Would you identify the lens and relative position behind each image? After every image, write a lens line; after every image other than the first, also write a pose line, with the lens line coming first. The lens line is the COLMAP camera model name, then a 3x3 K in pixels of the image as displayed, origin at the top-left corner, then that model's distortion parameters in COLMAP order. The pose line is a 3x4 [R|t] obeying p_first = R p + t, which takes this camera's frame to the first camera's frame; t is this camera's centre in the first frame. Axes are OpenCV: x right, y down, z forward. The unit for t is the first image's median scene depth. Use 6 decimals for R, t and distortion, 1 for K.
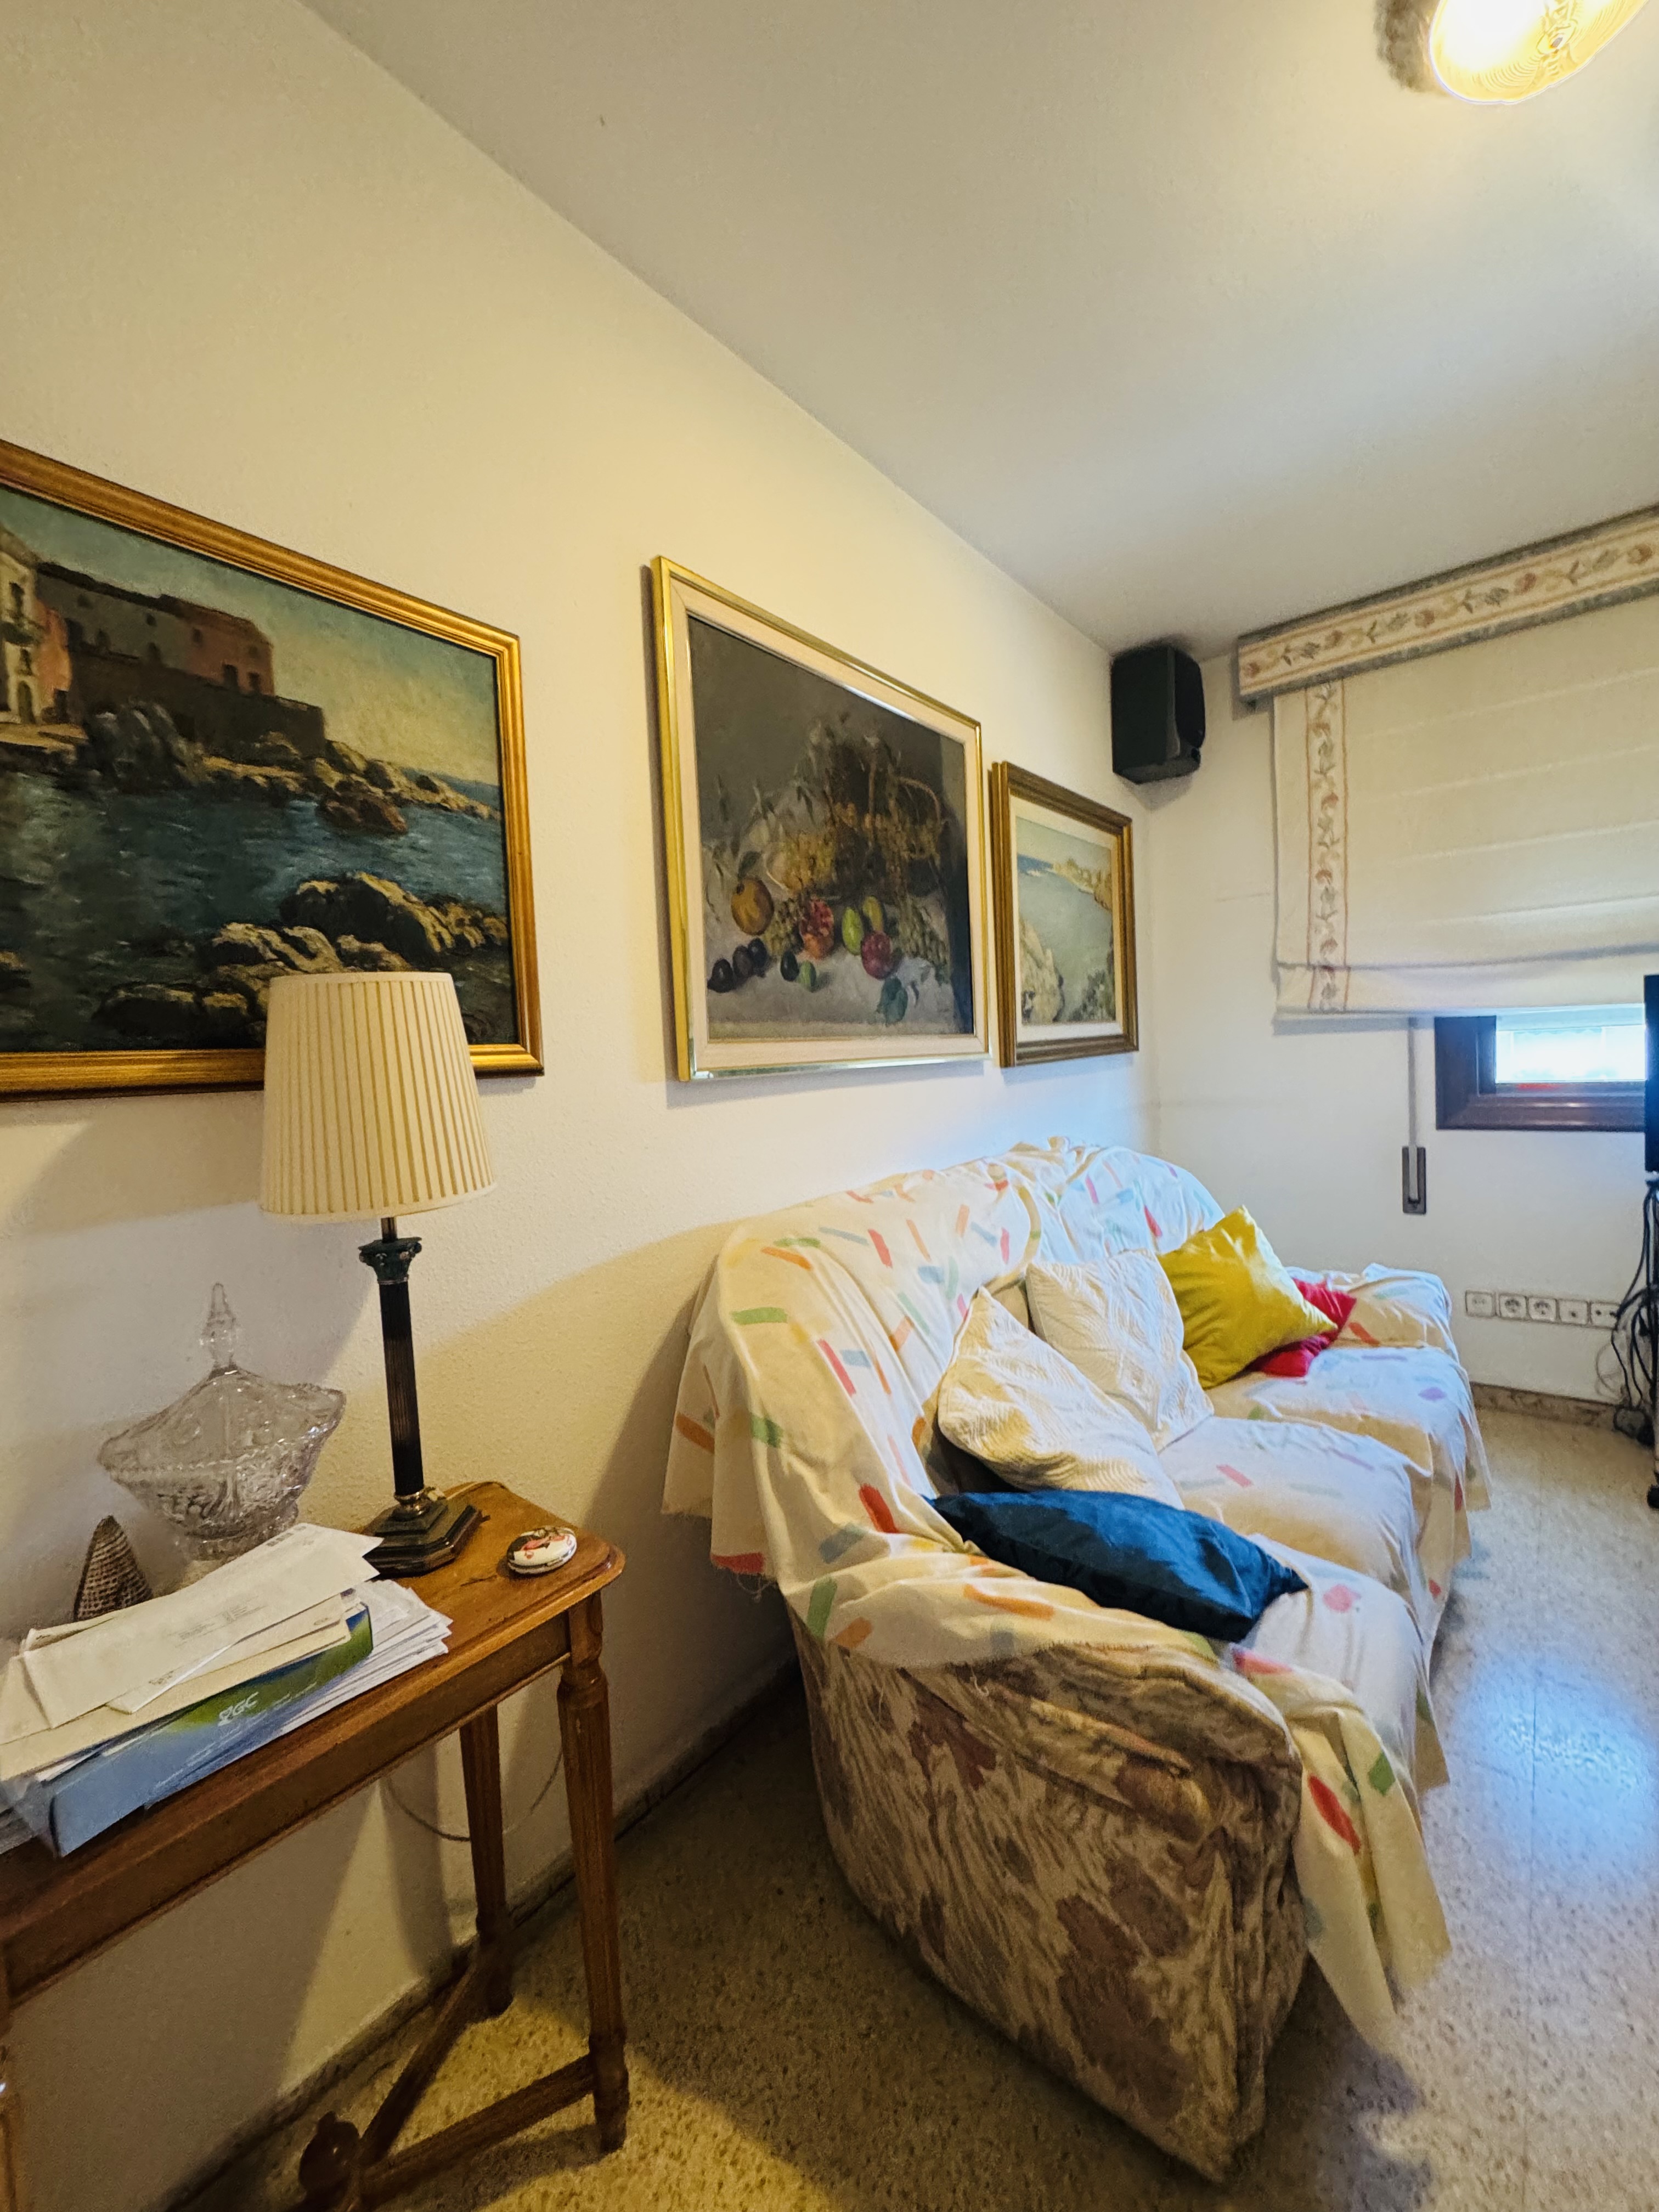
lens RADIAL K [[894.4, 0, 829.5], [0, 894.4, 1106.0], [0, 0, 1]] dist [-0.000309, -0.000306]
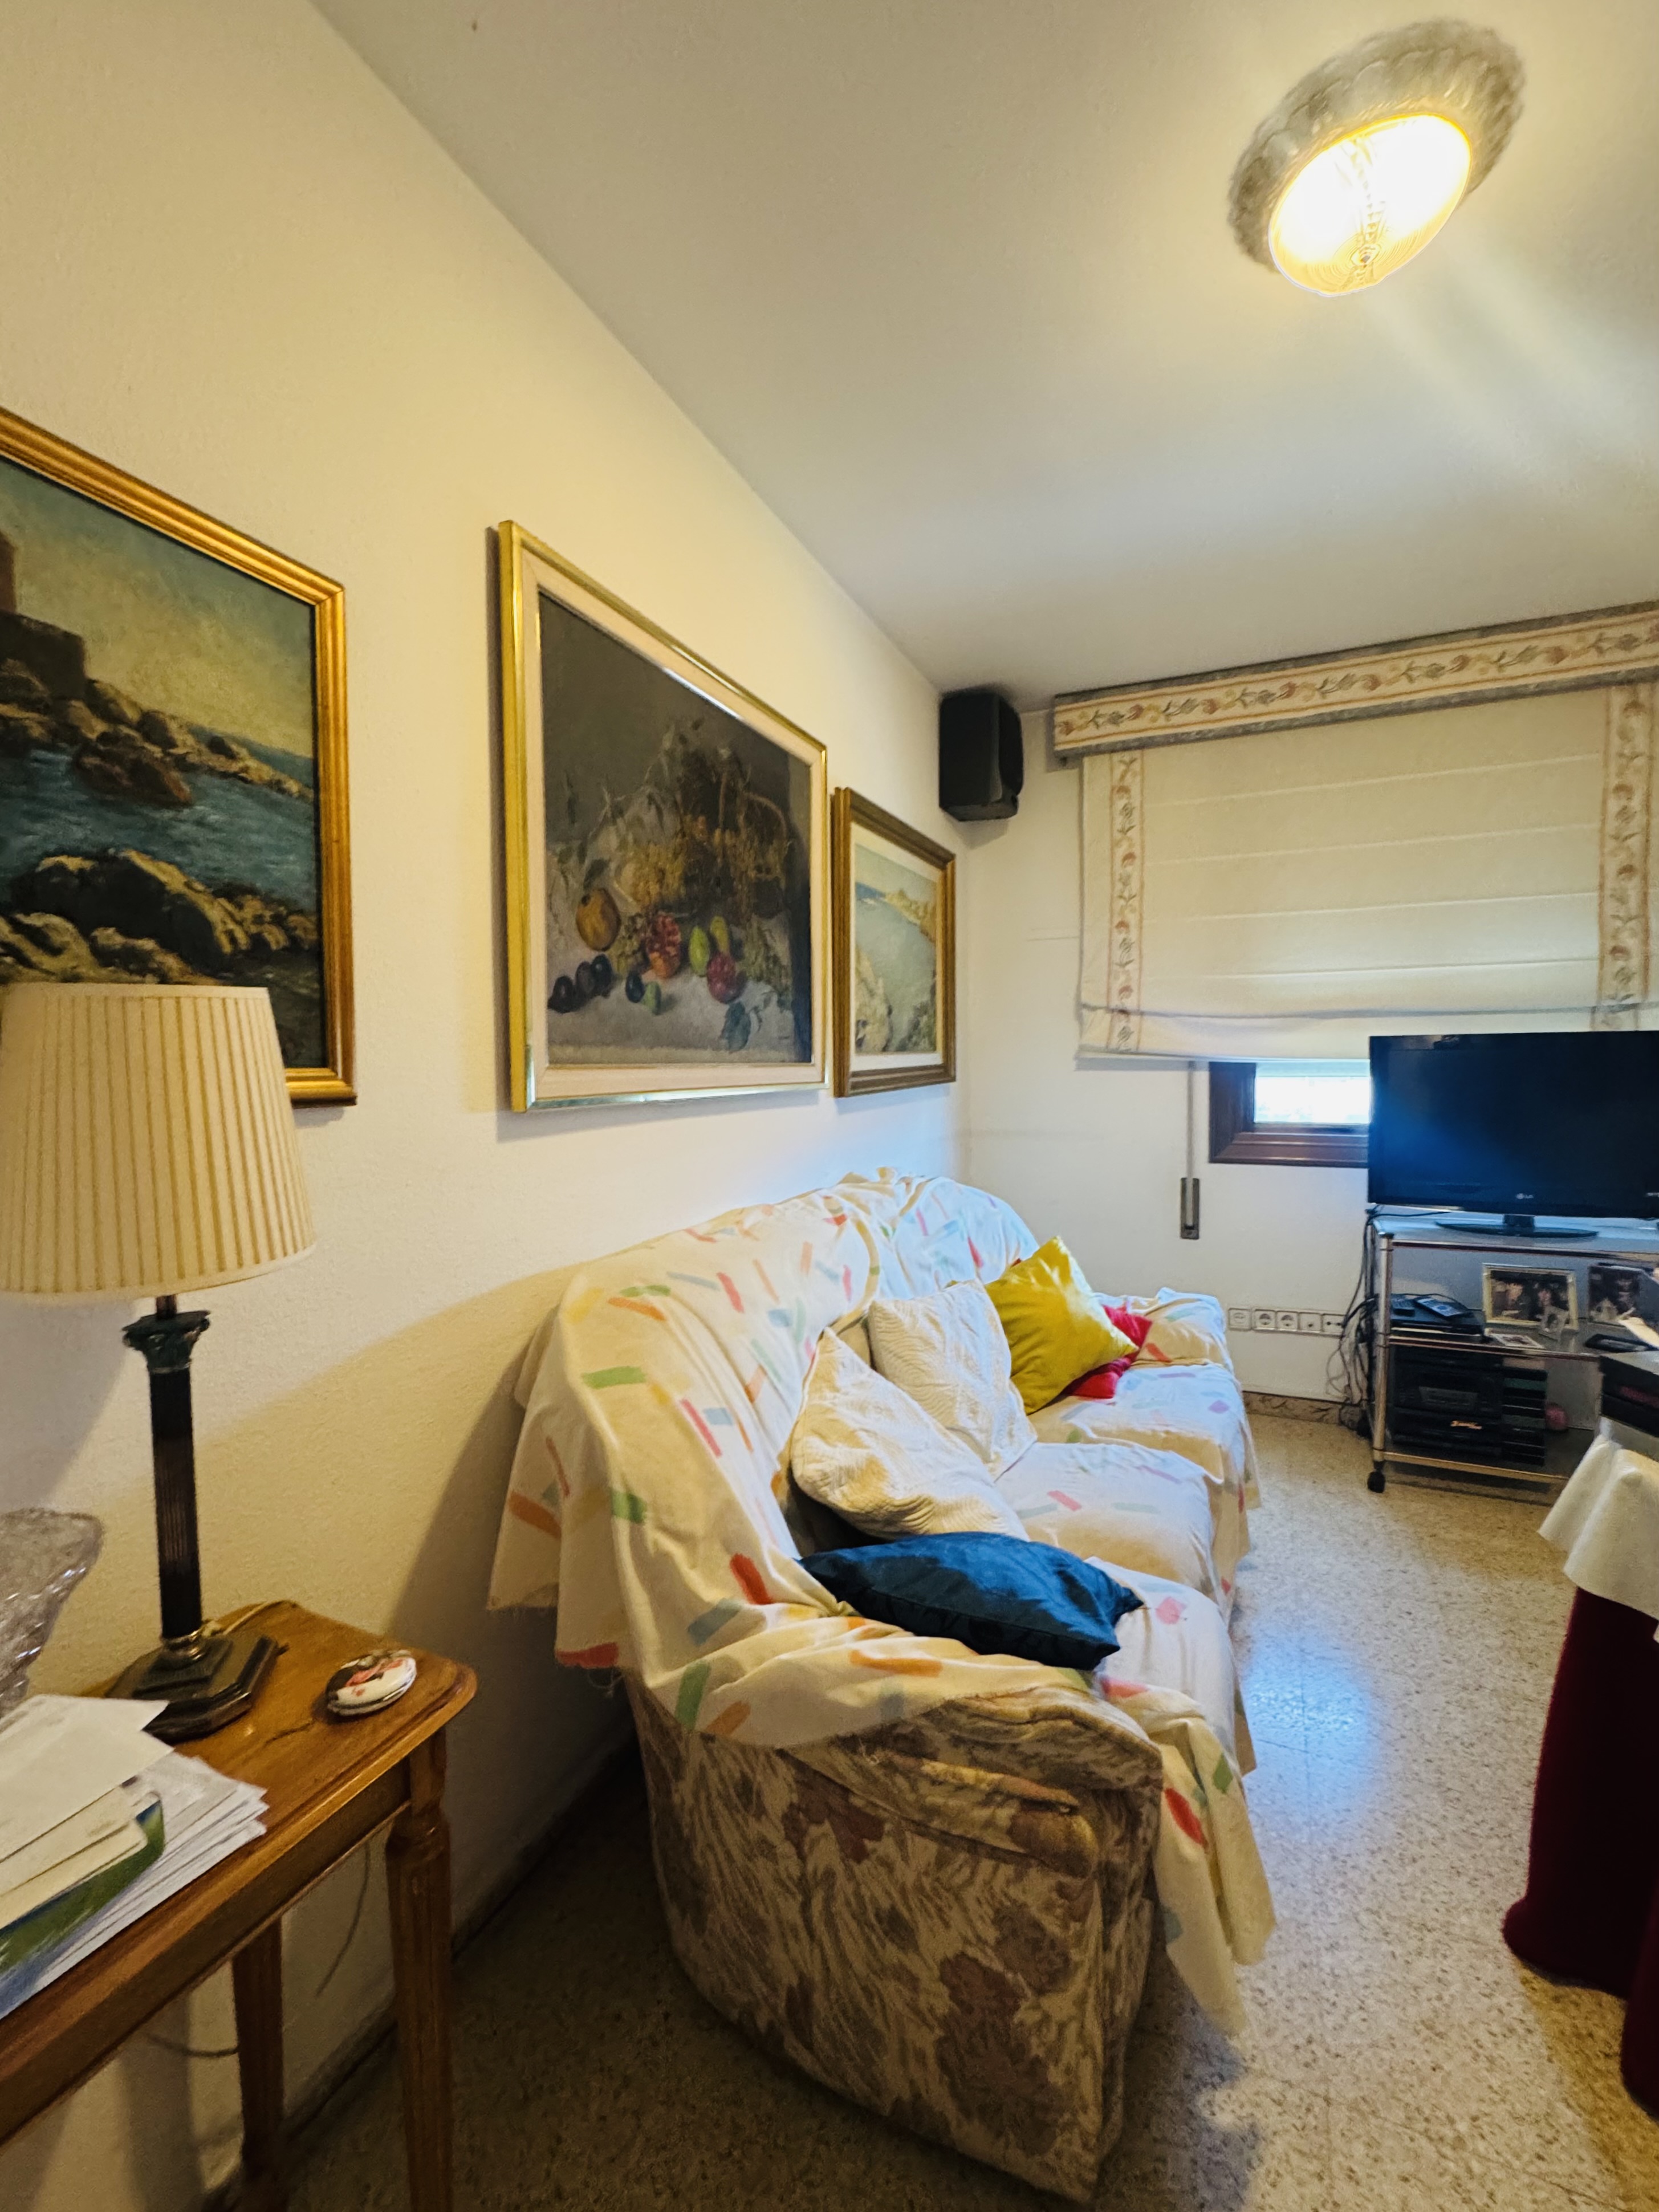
lens RADIAL K [[931.4, 0, 880.6], [0, 931.4, 1106.0], [0, 0, 1]] dist [-0.000003, -0.000548]
pose [[0.957244, 0.027545, 0.287968, -0.099335], [-0.023297, 0.999563, -0.018169, -0.029047], [-0.288343, 0.010684, 0.957468, 0.015941]]
